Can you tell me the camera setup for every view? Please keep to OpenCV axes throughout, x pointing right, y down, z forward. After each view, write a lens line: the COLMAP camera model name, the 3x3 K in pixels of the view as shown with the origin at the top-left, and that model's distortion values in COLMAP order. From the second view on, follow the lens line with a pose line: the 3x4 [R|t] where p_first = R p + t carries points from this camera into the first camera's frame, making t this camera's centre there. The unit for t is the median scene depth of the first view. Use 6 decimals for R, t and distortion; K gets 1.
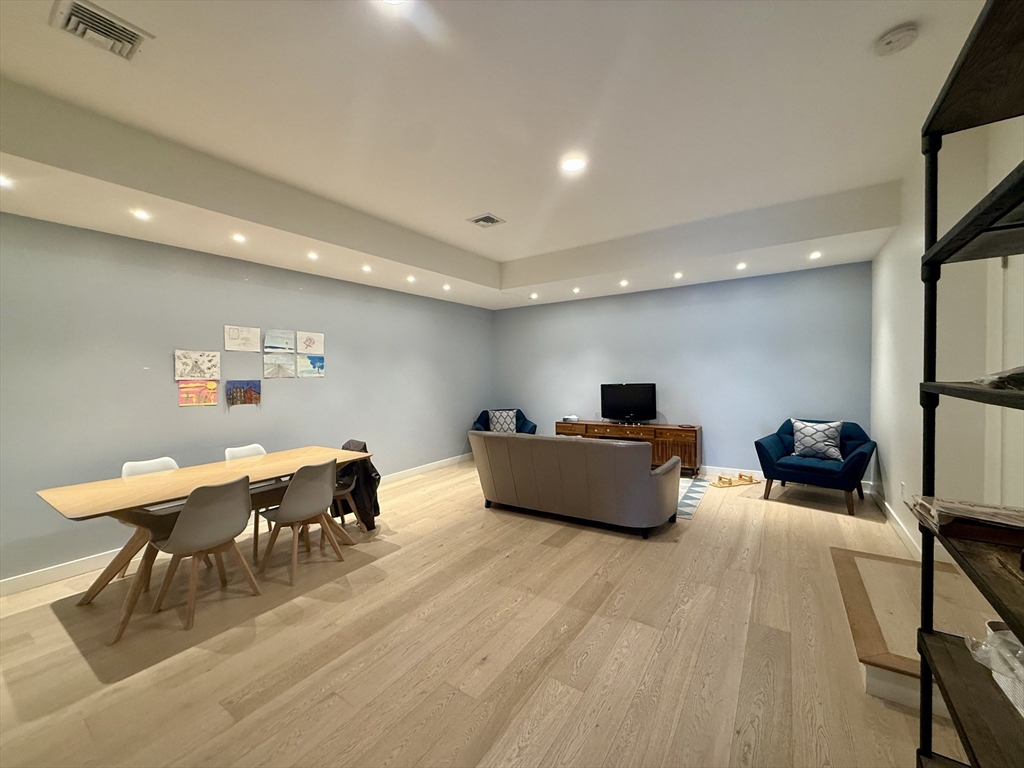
lens RADIAL K [[404.9, 0, 511.3], [0, 404.9, 385.3], [0, 0, 1]] dist [-0.003499, -0.000274]
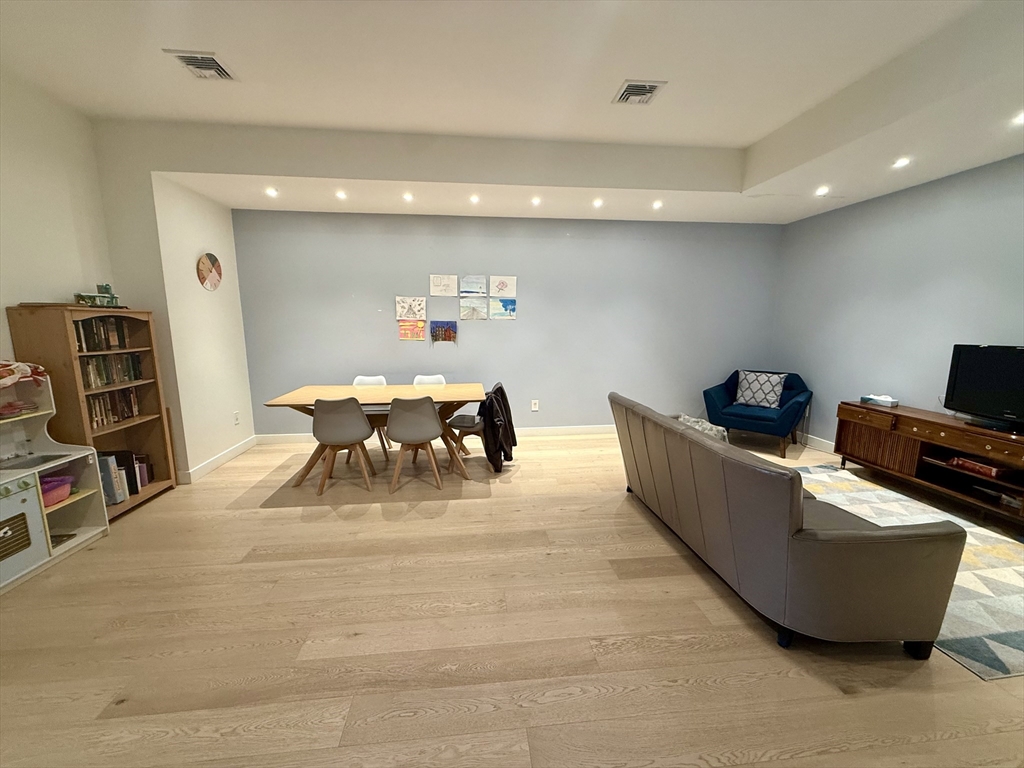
lens RADIAL K [[404.9, 0, 510.0], [0, 404.9, 384.7], [0, 0, 1]] dist [-0.003499, -0.000274]
pose [[0.642004, 0.139066, -0.753984, 0.400235], [-0.034862, 0.987690, 0.152487, -0.015945], [0.765908, -0.071612, 0.638950, 0.378297]]
